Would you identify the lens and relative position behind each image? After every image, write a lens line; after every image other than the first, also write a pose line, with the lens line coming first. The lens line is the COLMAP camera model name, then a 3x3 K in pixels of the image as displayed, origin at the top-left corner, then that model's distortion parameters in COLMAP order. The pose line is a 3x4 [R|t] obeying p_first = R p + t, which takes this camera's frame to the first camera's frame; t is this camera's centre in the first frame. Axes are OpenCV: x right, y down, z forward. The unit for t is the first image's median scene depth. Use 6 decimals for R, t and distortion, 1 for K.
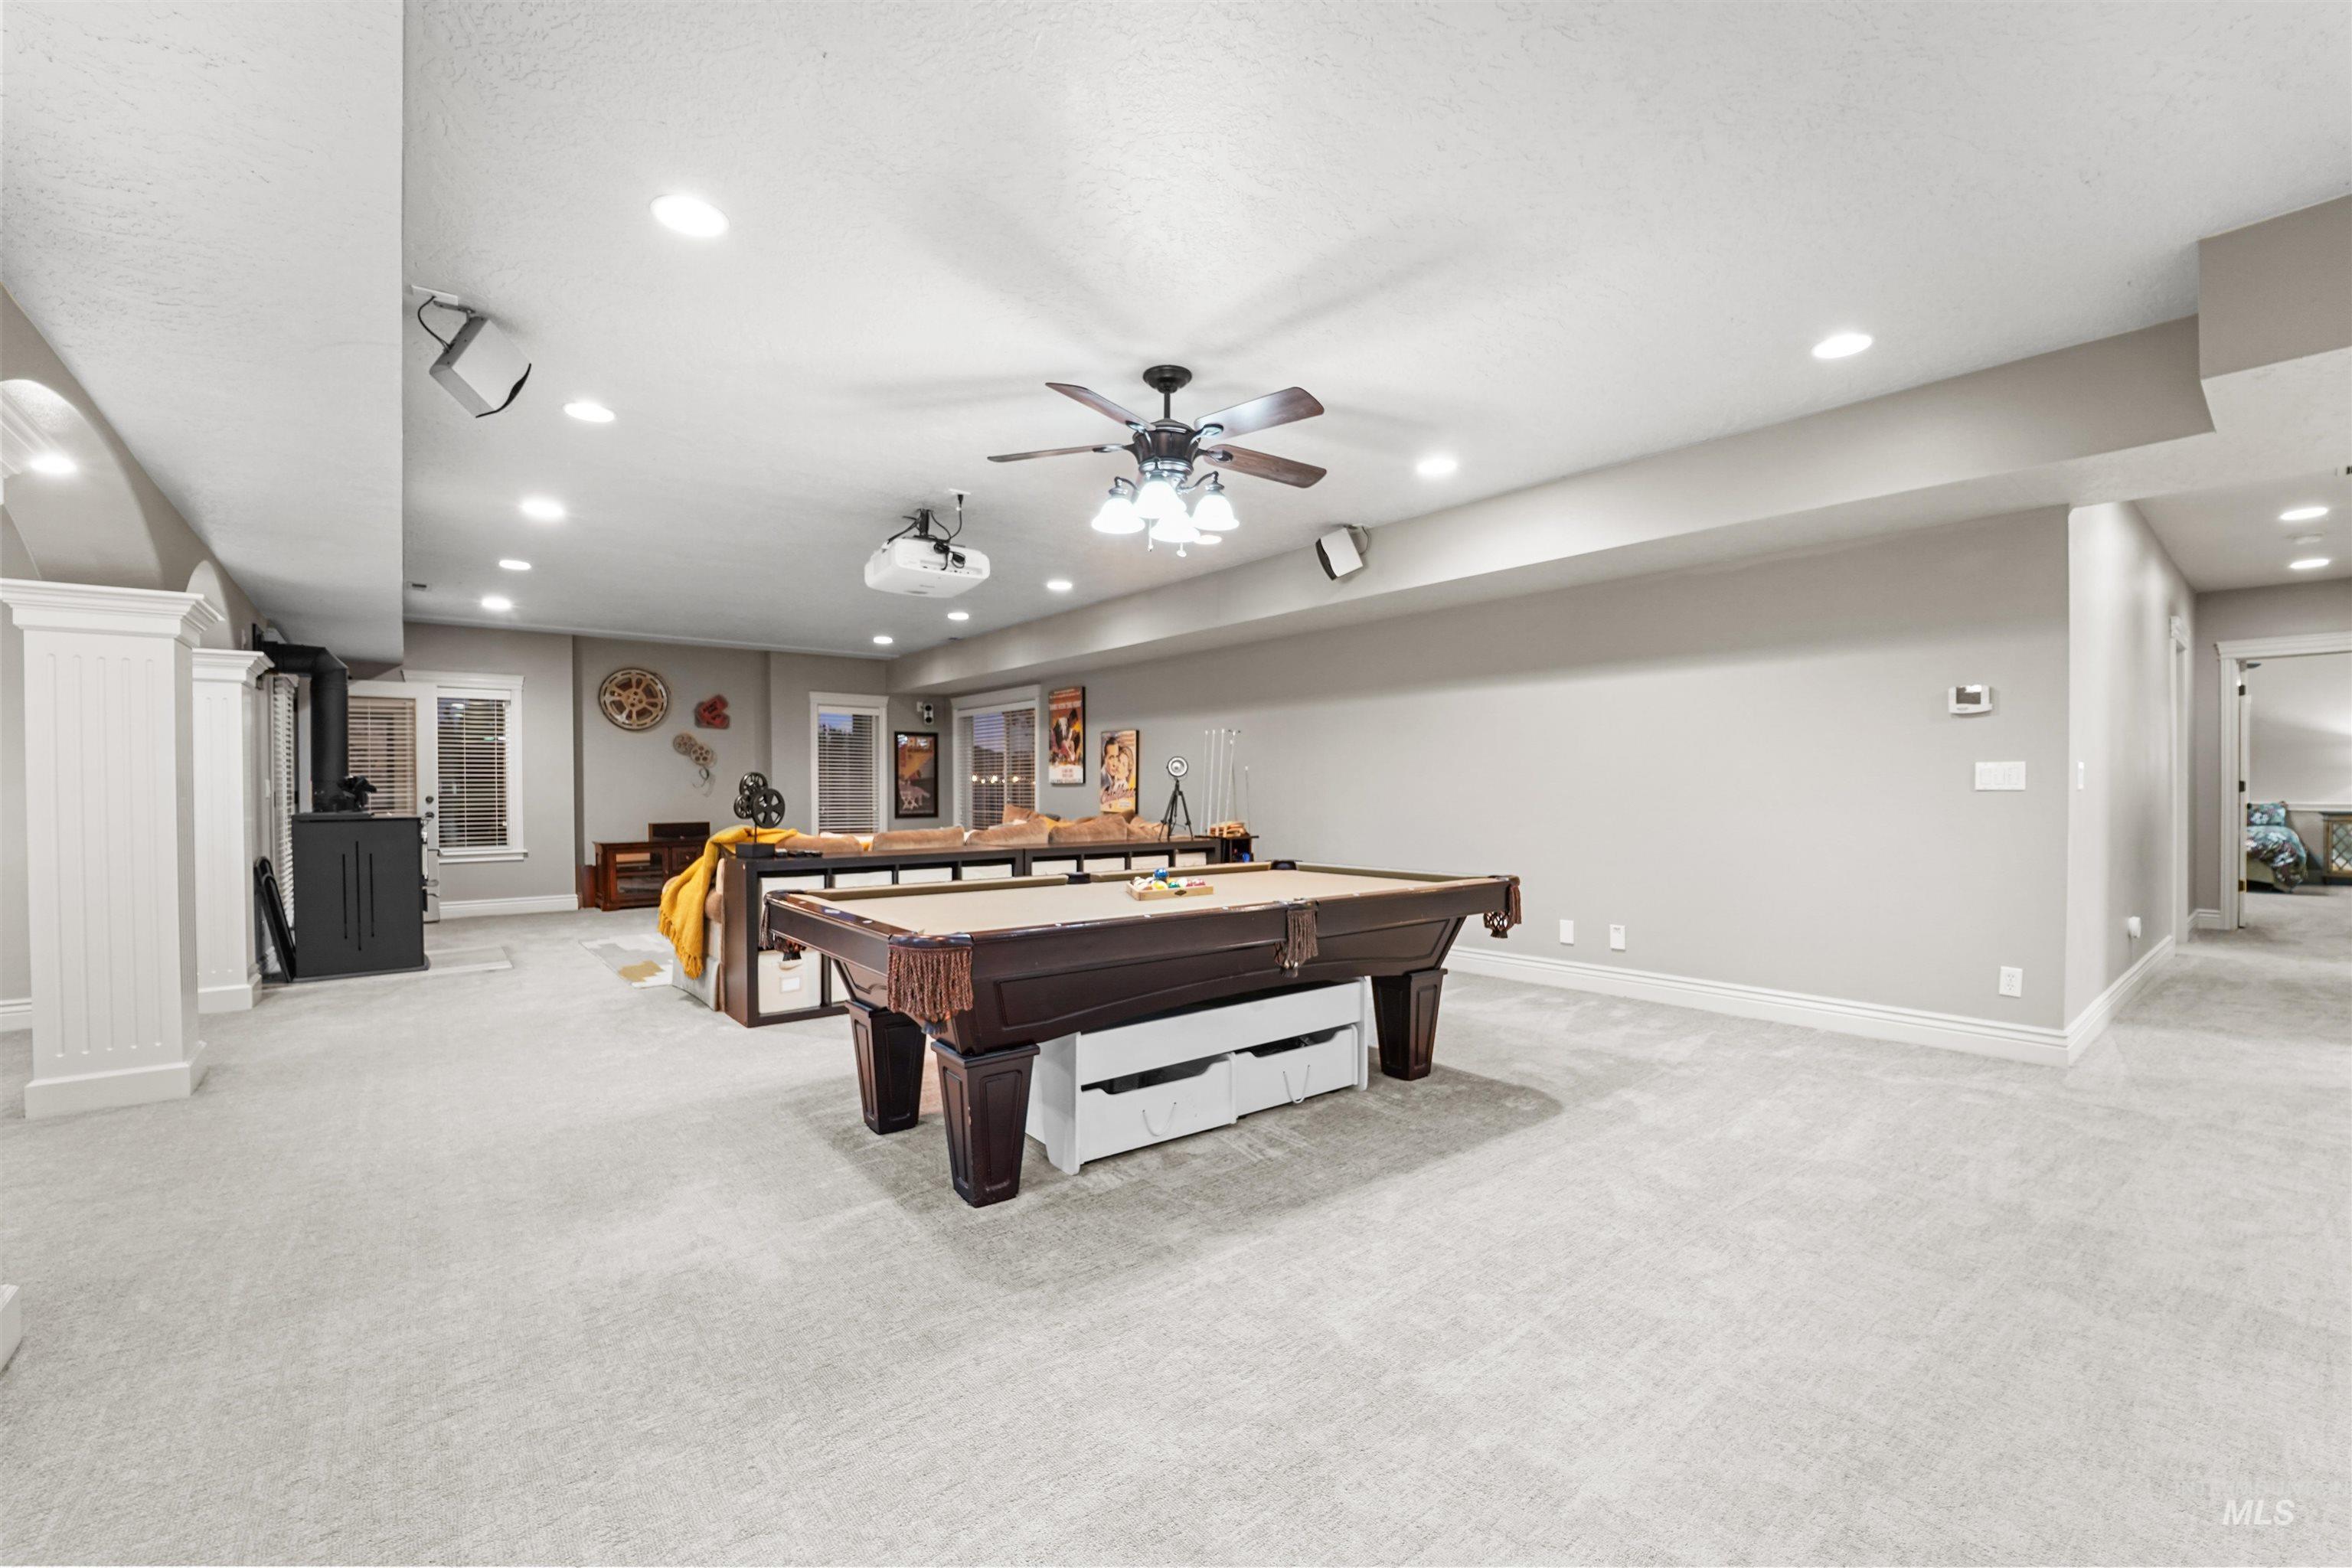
lens RADIAL K [[987.3, 0, 1175.6], [0, 987.3, 800.2], [0, 0, 1]] dist [-0.013786, -0.000086]
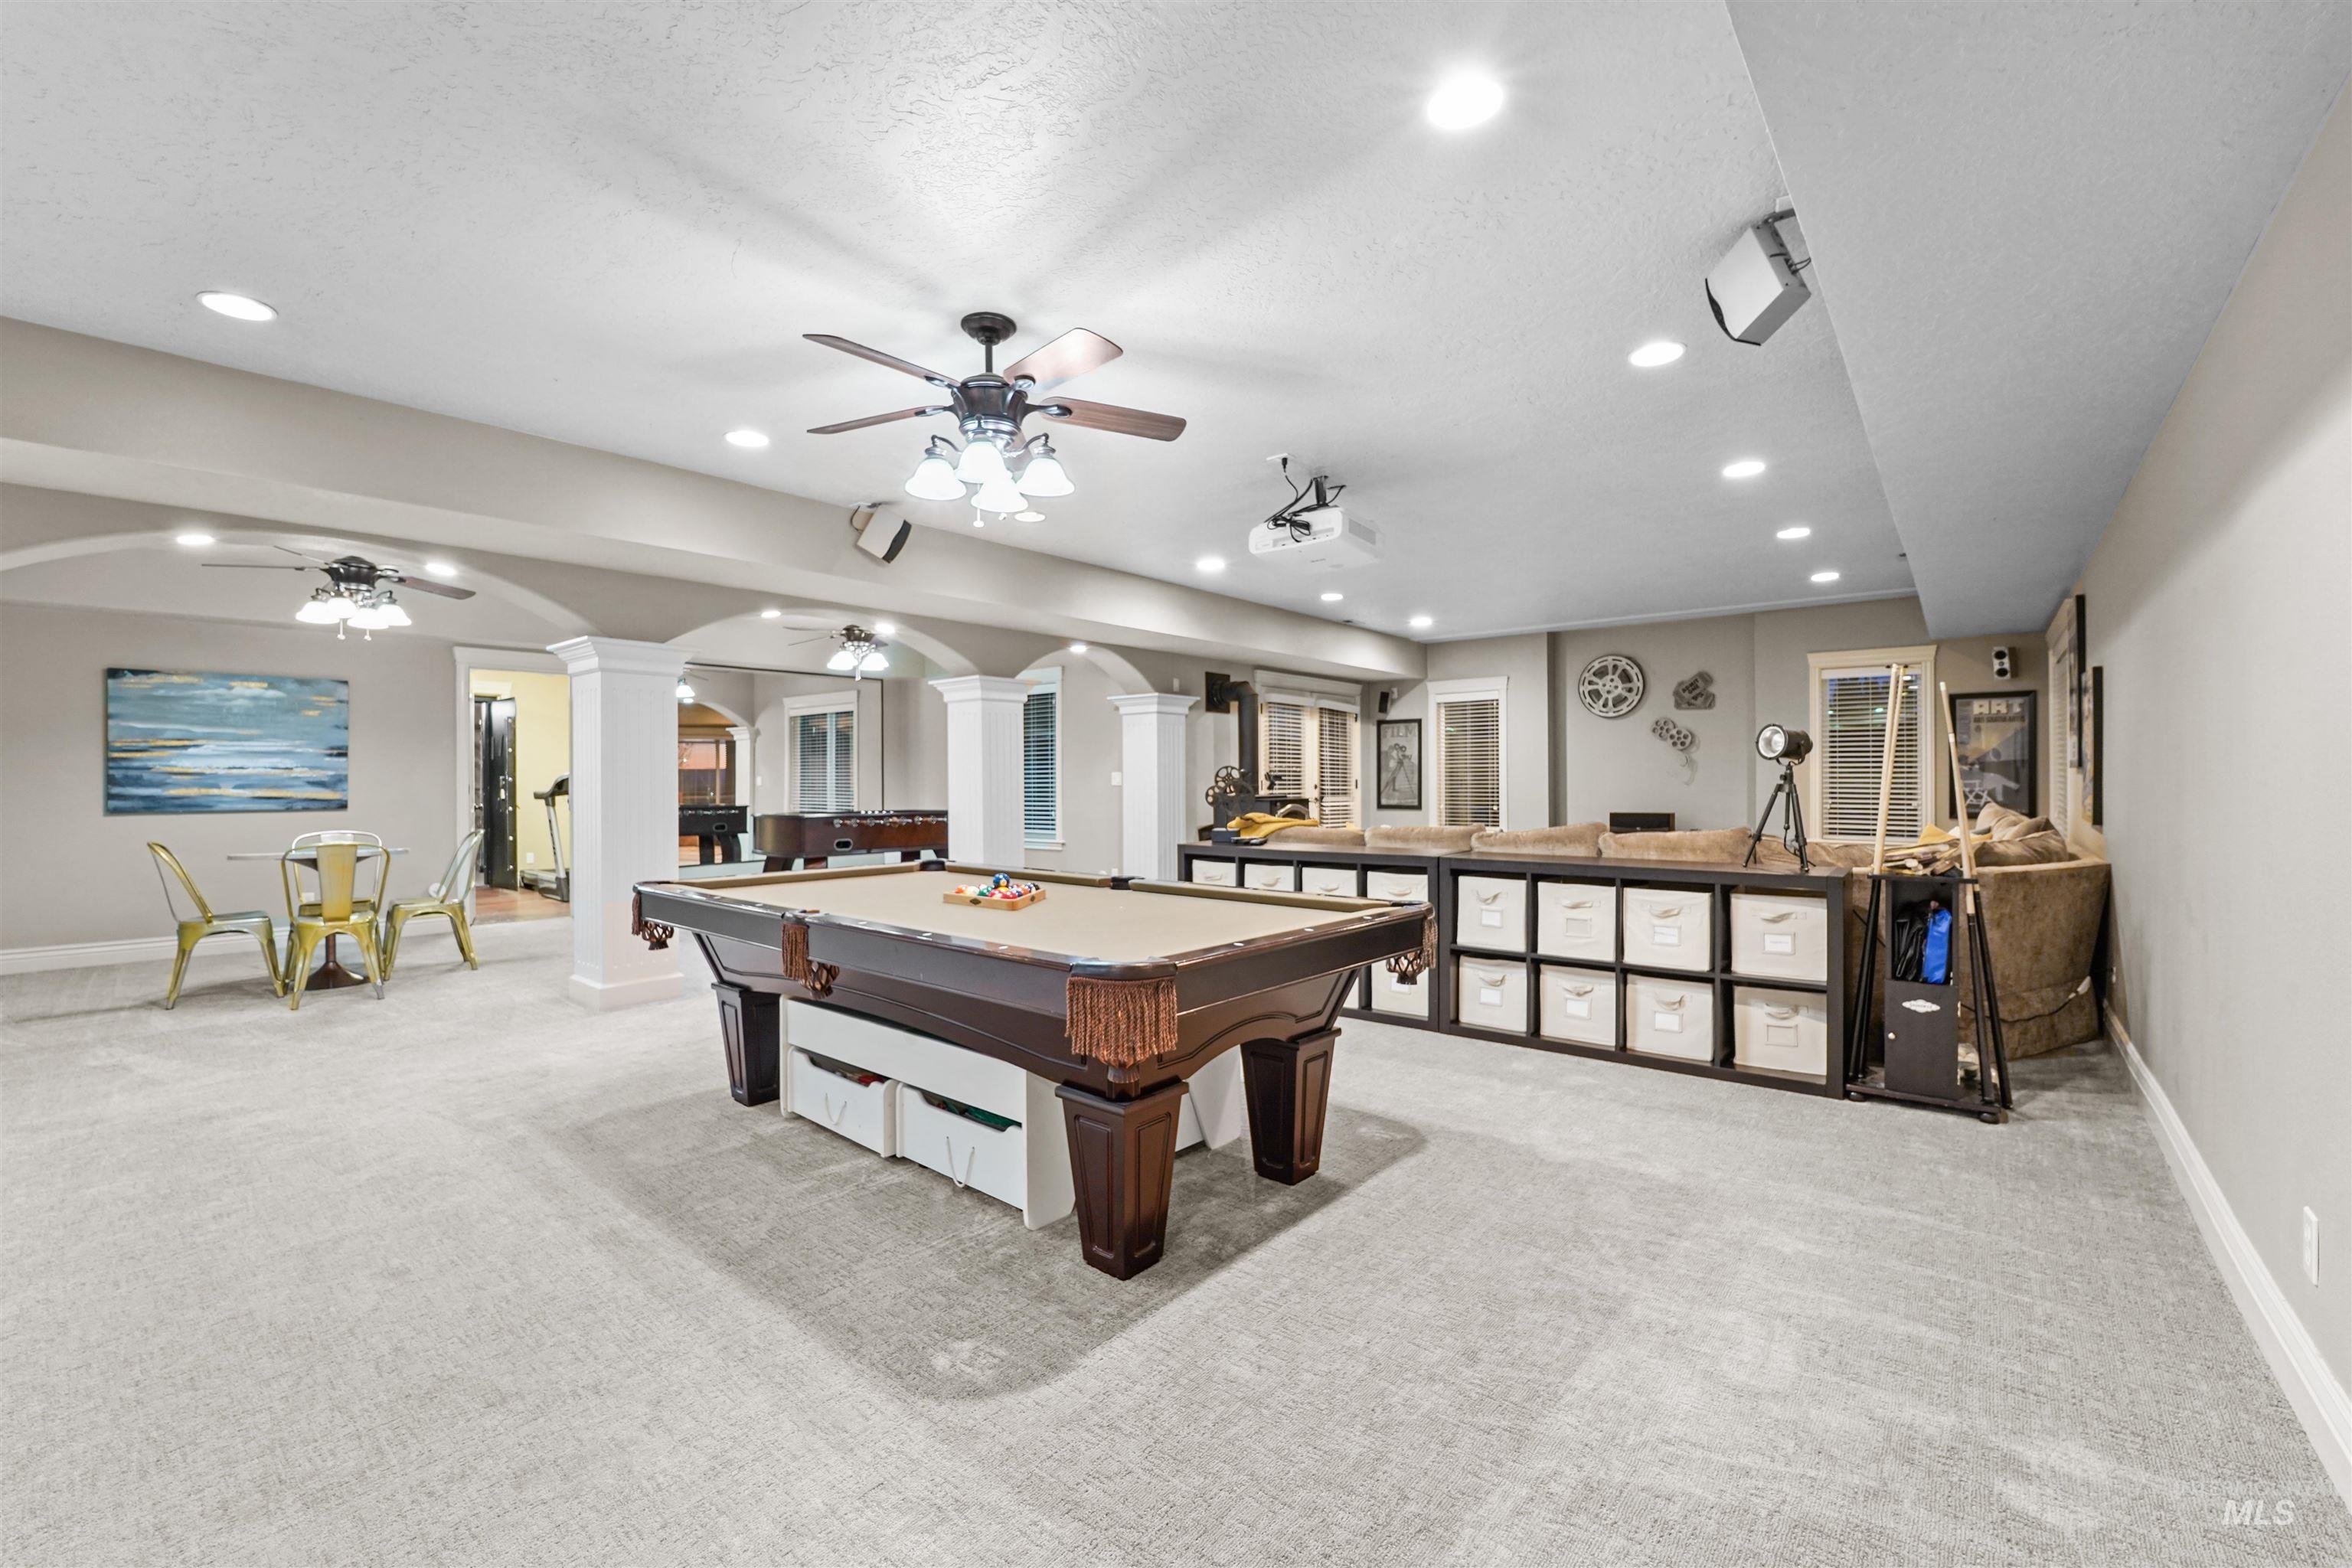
lens RADIAL K [[1002.2, 0, 1176.0], [0, 1002.2, 784.0], [0, 0, 1]] dist [0.000209, 0.000031]
pose [[0.244536, 0.003423, -0.969634, 0.319356], [-0.007681, 0.999969, 0.001593, -0.003205], [0.969610, 0.007058, 0.244555, 0.341506]]
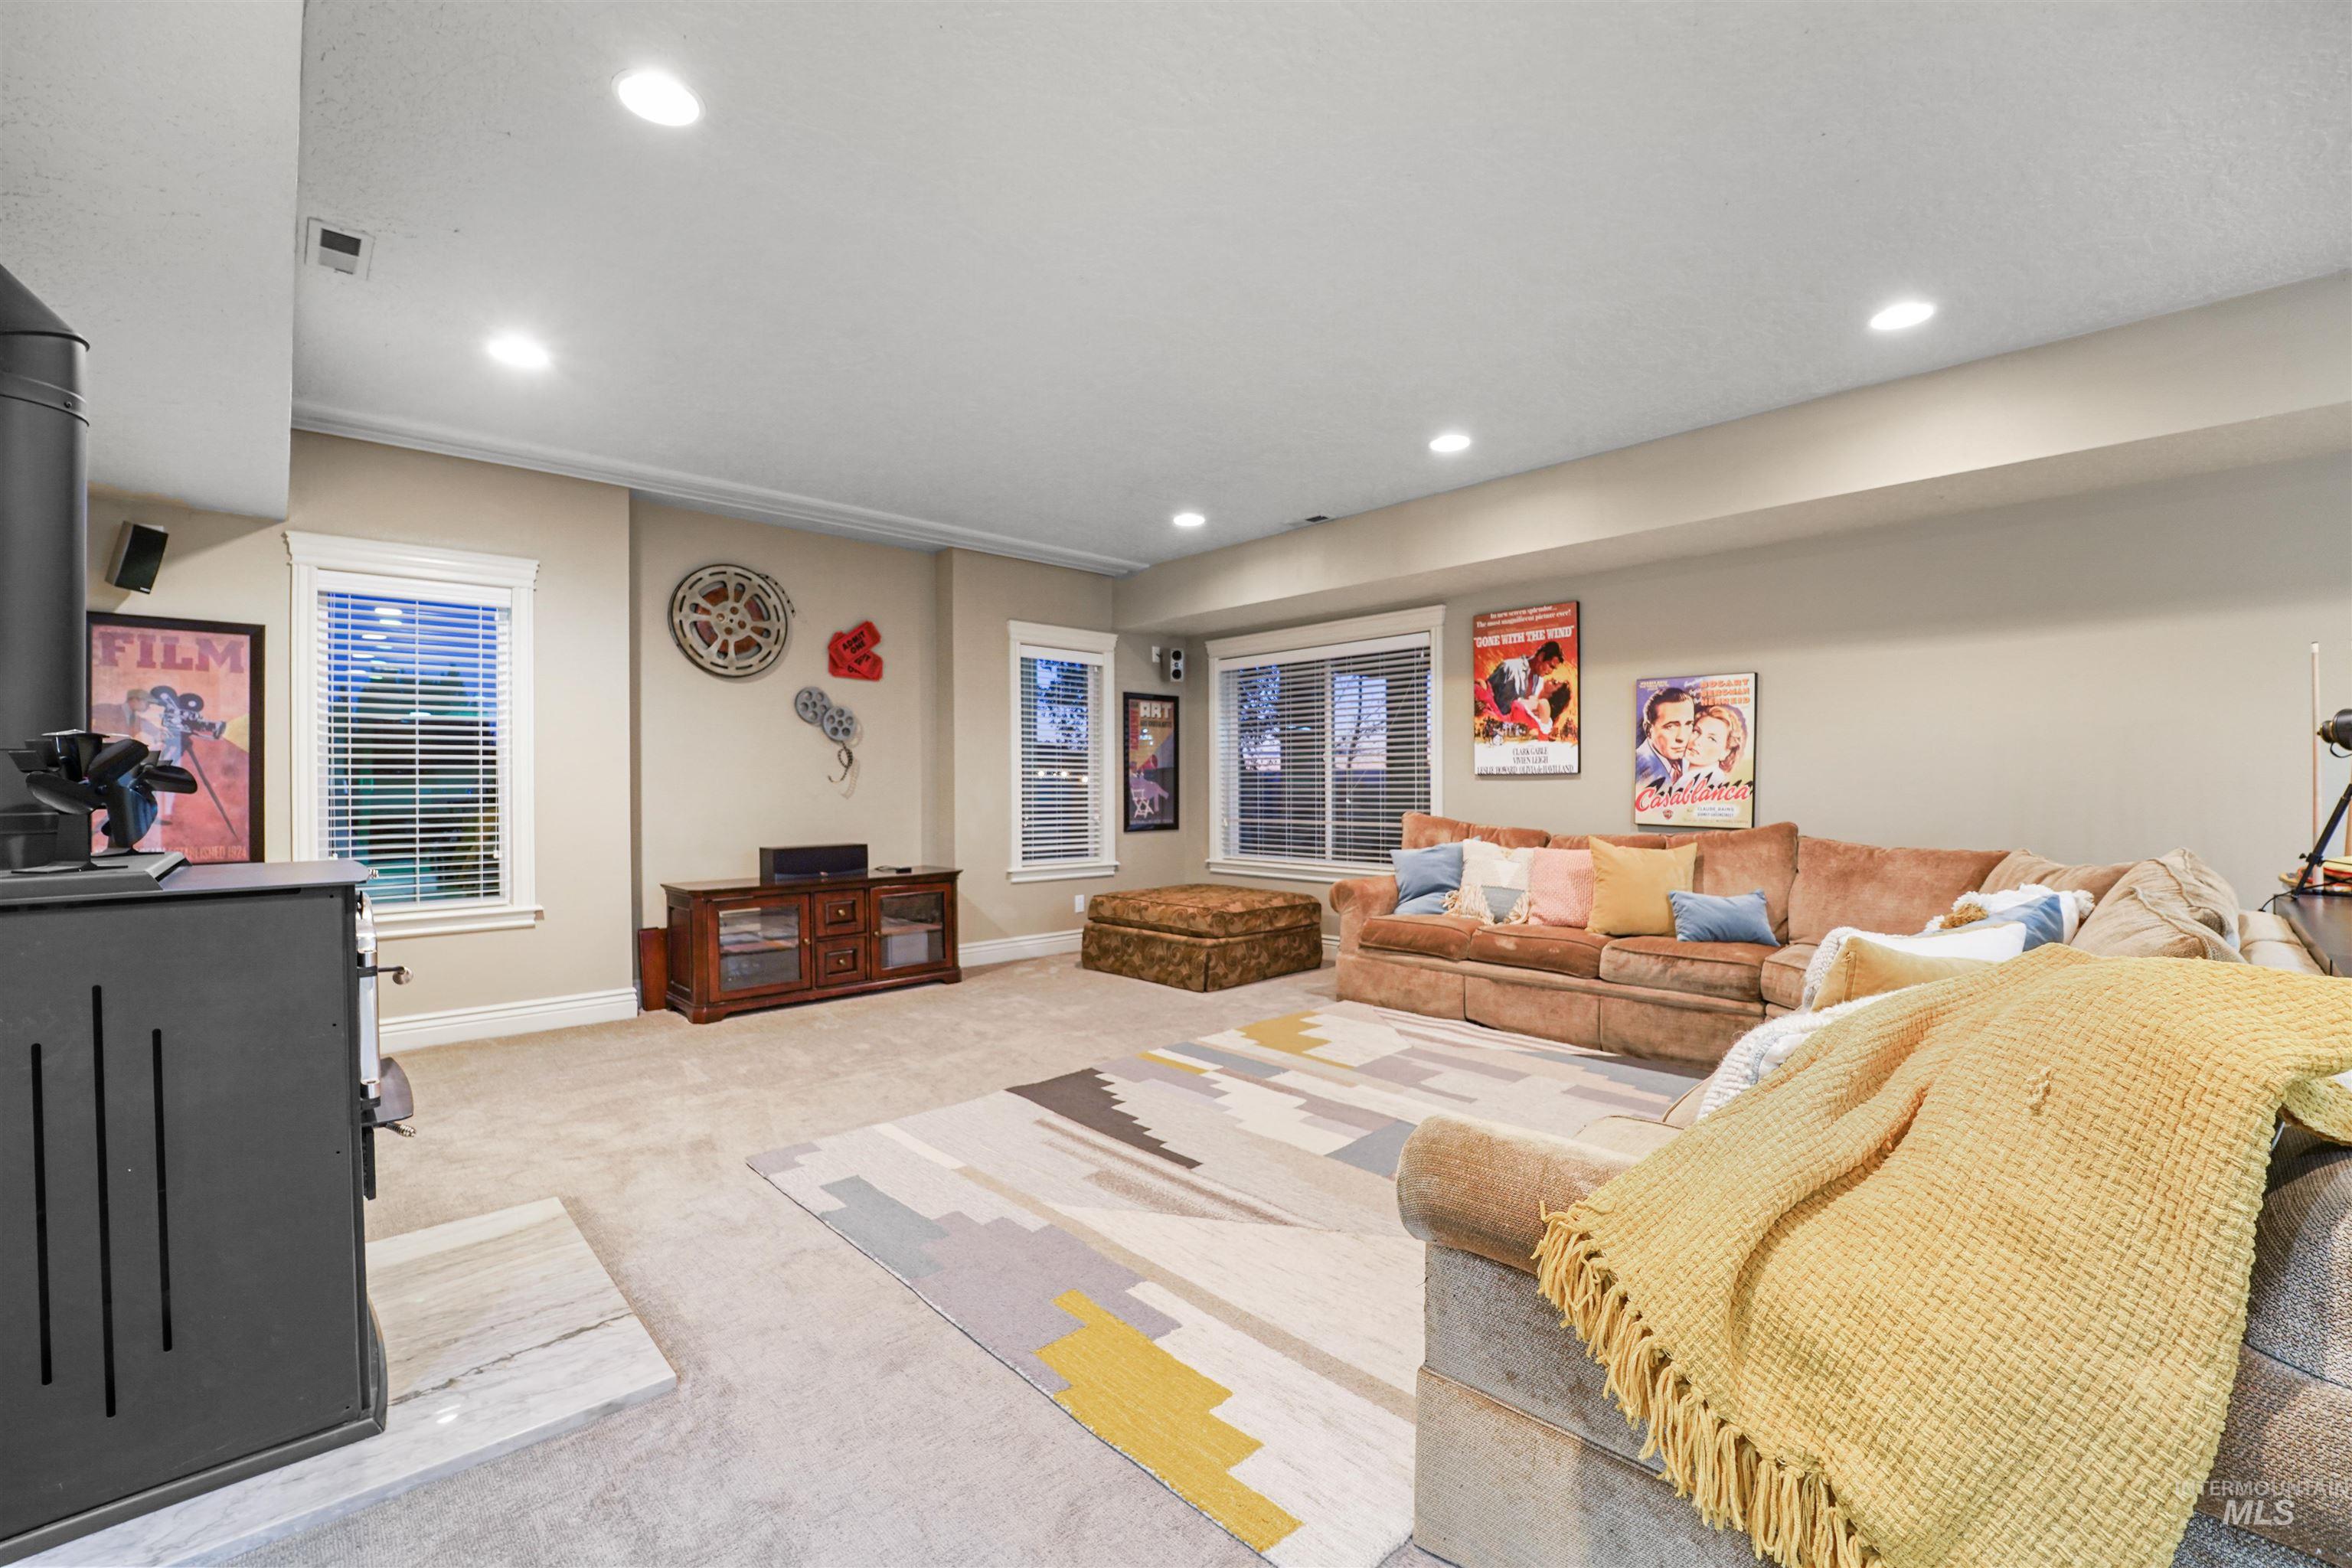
lens RADIAL K [[976.8, 0, 1165.3], [0, 976.8, 785.3], [0, 0, 1]] dist [-0.016671, -0.000105]
pose [[0.997027, -0.001368, 0.077039, -0.358268], [0.002311, 0.999924, -0.012149, -0.003943], [-0.077016, 0.012291, 0.996954, 0.450576]]
